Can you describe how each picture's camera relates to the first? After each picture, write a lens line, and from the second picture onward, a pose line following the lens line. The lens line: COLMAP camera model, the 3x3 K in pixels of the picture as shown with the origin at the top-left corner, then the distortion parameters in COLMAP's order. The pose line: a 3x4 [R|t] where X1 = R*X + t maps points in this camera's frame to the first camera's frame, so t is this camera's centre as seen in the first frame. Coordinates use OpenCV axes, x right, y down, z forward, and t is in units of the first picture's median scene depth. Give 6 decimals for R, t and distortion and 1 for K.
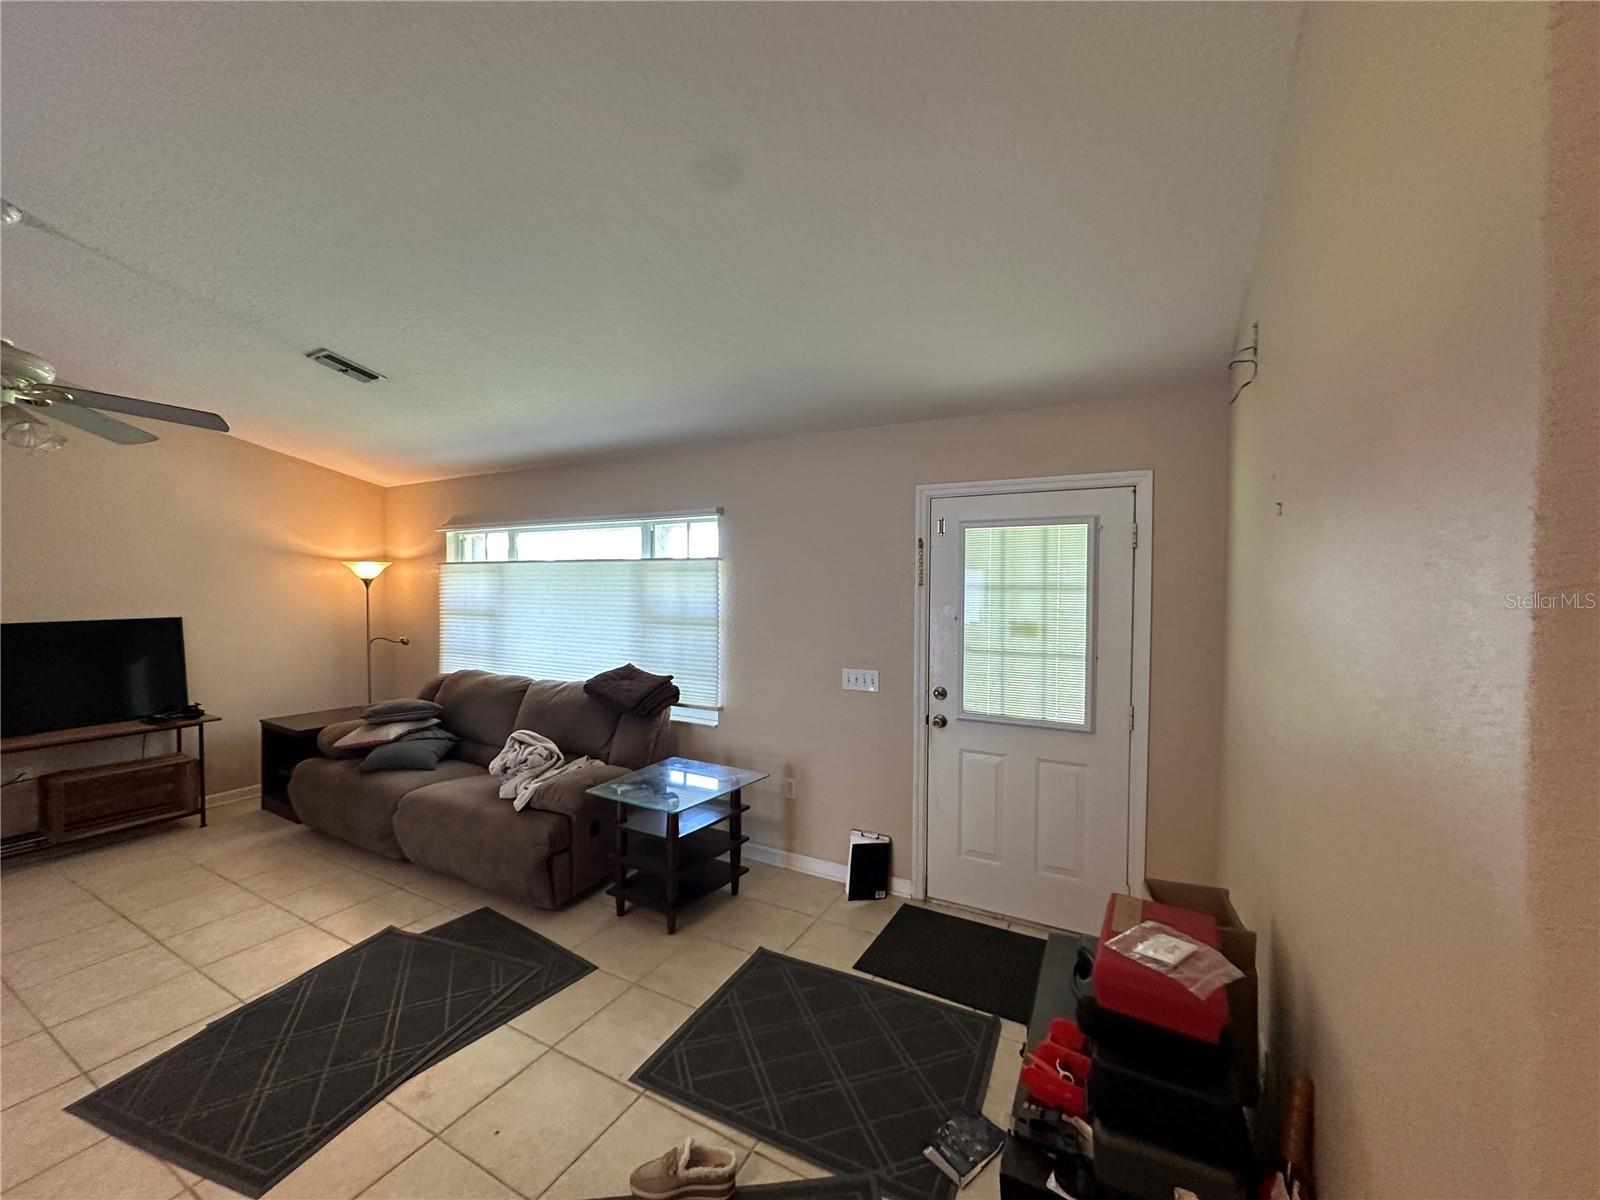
lens RADIAL K [[638.1, 0, 800.0], [0, 638.1, 600.0], [0, 0, 1]] dist [-0.005400, 0.000193]
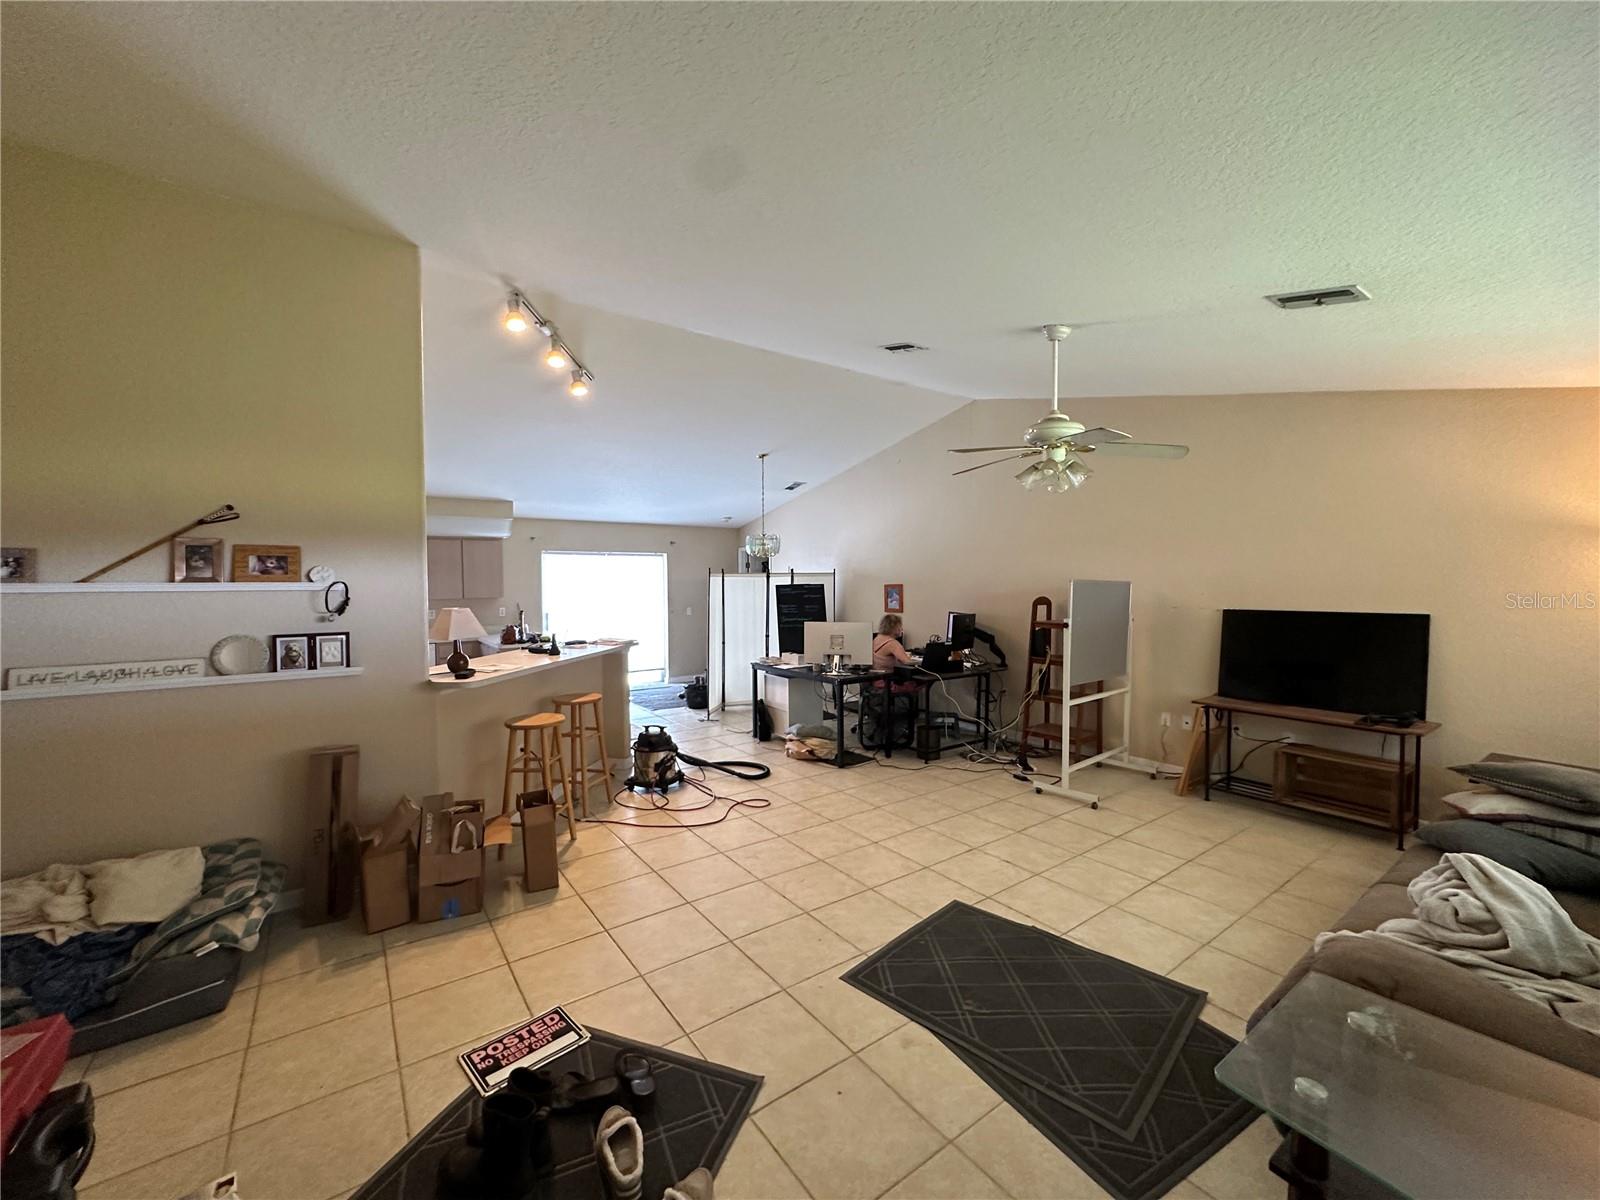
lens RADIAL K [[638.1, 0, 800.0], [0, 638.1, 600.0], [0, 0, 1]] dist [-0.005400, 0.000193]
pose [[-0.433983, 0.024165, -0.900597, 0.231044], [-0.019578, 0.999151, 0.036244, -0.009204], [0.900708, 0.033361, -0.433141, 0.650466]]
